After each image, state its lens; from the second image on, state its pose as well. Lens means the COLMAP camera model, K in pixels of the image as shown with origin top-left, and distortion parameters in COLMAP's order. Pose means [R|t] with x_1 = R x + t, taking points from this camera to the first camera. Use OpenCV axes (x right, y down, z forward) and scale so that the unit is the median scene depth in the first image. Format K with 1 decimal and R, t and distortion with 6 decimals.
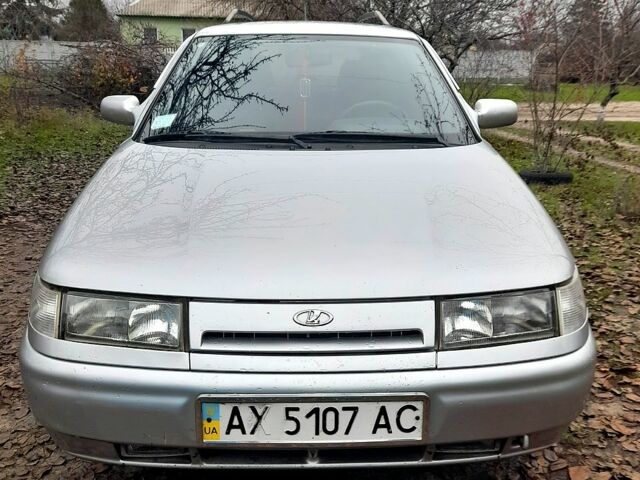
lens RADIAL K [[862.8, 0, 320.0], [0, 862.8, 240.0], [0, 0, 1]] dist [-0.031718, -0.008414]
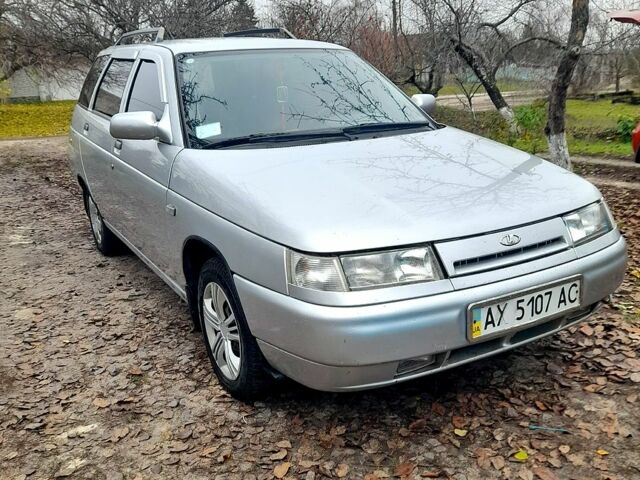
lens RADIAL K [[862.8, 0, 320.0], [0, 862.8, 240.0], [0, 0, 1]] dist [-0.031718, -0.008414]
pose [[0.828021, -0.153713, 0.539216, -1.073291], [0.167241, 0.985620, 0.024153, 0.002536], [-0.535175, 0.070180, 0.841821, -0.050294]]
